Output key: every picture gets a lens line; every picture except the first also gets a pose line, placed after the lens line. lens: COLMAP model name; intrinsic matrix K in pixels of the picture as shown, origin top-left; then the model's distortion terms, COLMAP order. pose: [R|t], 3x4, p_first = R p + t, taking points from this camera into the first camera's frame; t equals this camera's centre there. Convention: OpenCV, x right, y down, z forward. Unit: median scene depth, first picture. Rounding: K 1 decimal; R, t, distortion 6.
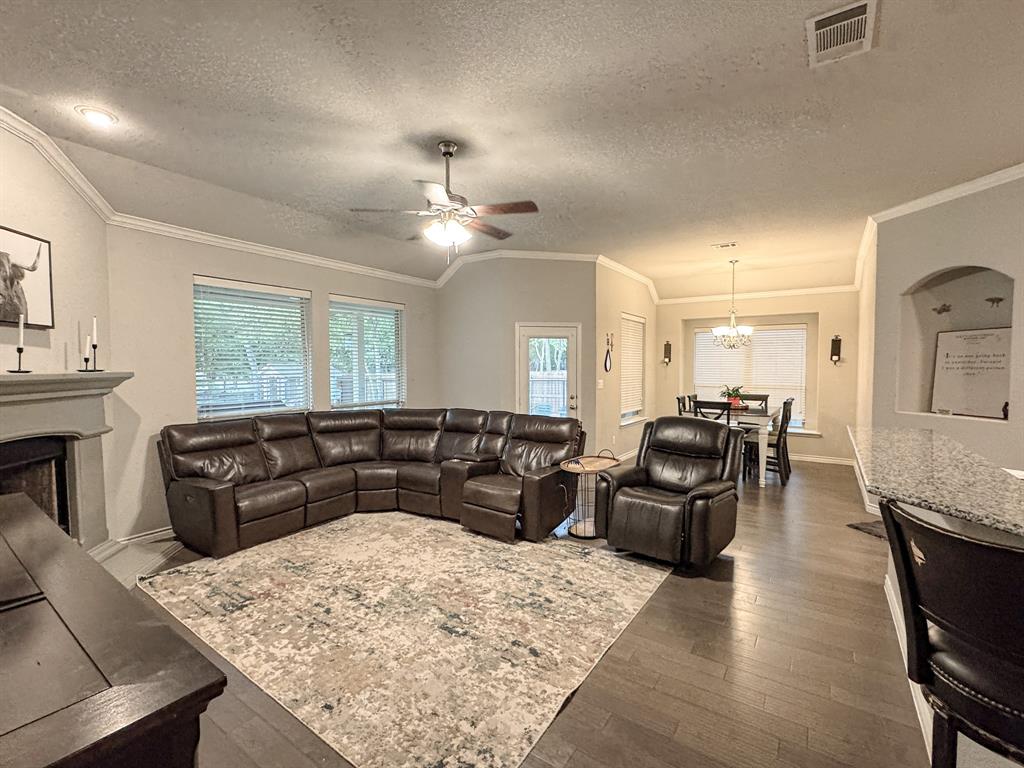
lens RADIAL K [[450.5, 0, 512.3], [0, 450.5, 384.5], [0, 0, 1]] dist [0.002835, 0.000115]
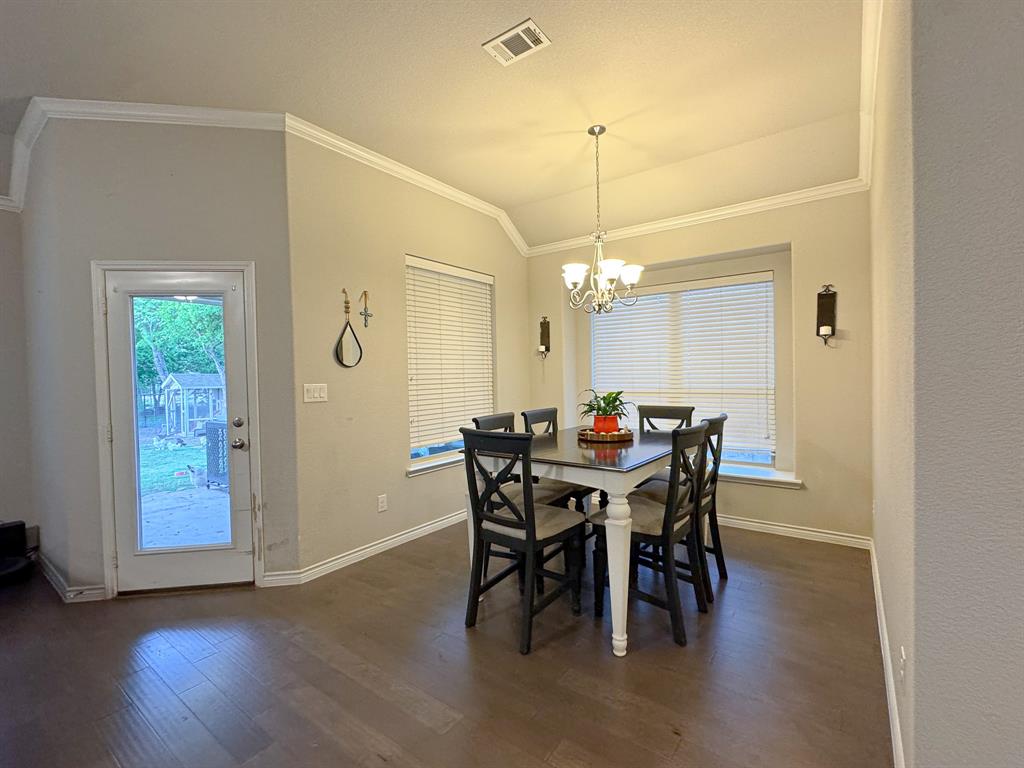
lens RADIAL K [[450.5, 0, 511.9], [0, 450.5, 384.2], [0, 0, 1]] dist [0.002835, 0.000115]
pose [[0.998979, -0.021567, -0.039692, 0.385265], [0.020838, 0.999608, -0.018704, 0.002925], [0.040079, 0.017858, 0.999037, 0.485909]]
